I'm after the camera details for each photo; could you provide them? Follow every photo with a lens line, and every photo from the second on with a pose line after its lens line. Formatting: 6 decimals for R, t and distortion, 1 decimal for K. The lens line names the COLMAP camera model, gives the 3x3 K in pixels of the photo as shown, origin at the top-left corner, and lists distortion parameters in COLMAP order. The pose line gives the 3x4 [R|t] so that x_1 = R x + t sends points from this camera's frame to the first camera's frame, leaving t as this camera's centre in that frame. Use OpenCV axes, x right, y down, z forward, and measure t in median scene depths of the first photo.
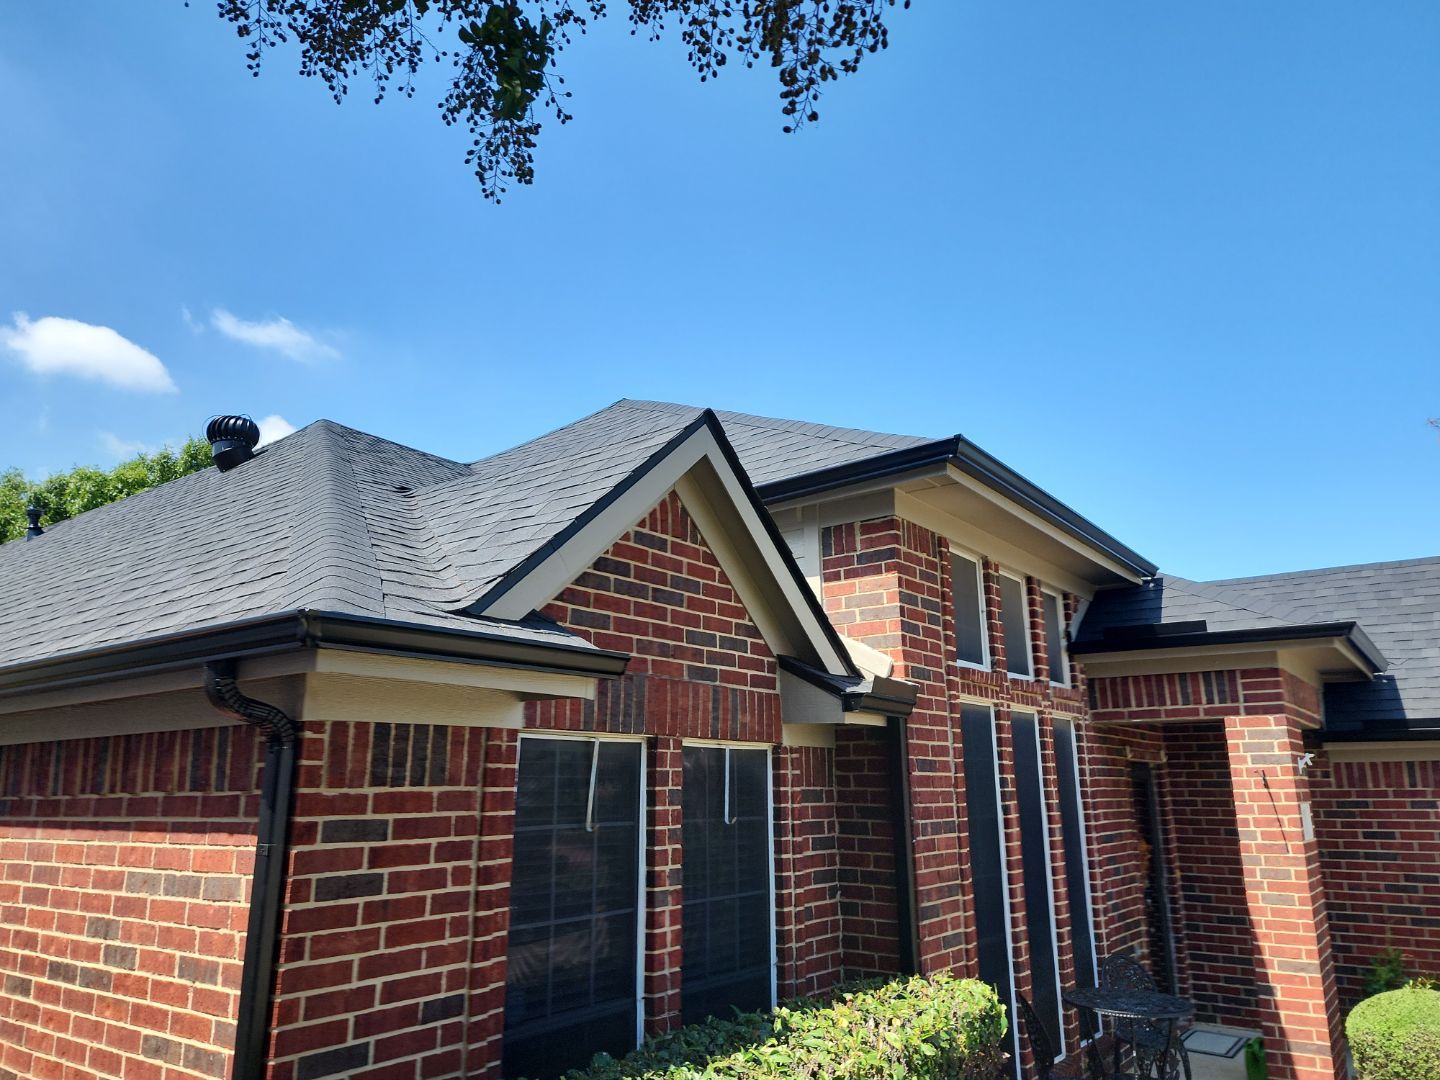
lens RADIAL K [[984.7, 0, 721.9], [0, 984.7, 560.2], [0, 0, 1]] dist [0.103055, -0.098188]
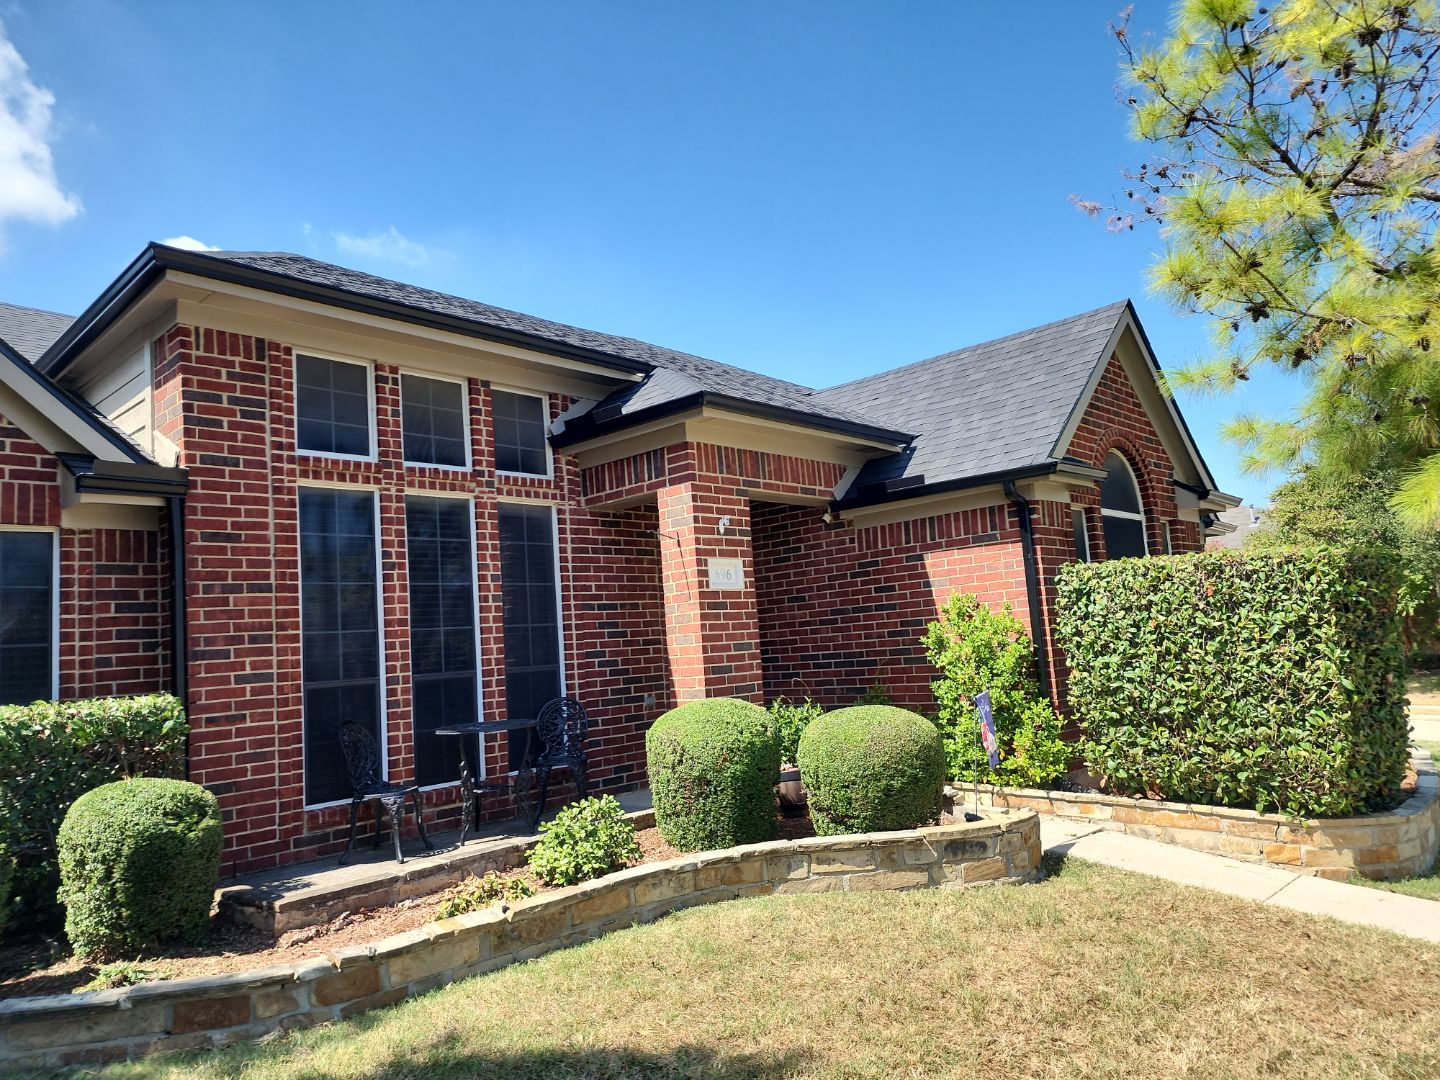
lens RADIAL K [[935.9, 0, 699.8], [0, 935.9, 548.0], [0, 0, 1]] dist [0.092007, -0.095608]
pose [[0.990662, -0.075099, -0.113790, 0.854252], [0.088721, 0.988825, 0.119810, 0.128152], [0.103520, -0.128787, 0.986254, -0.050111]]
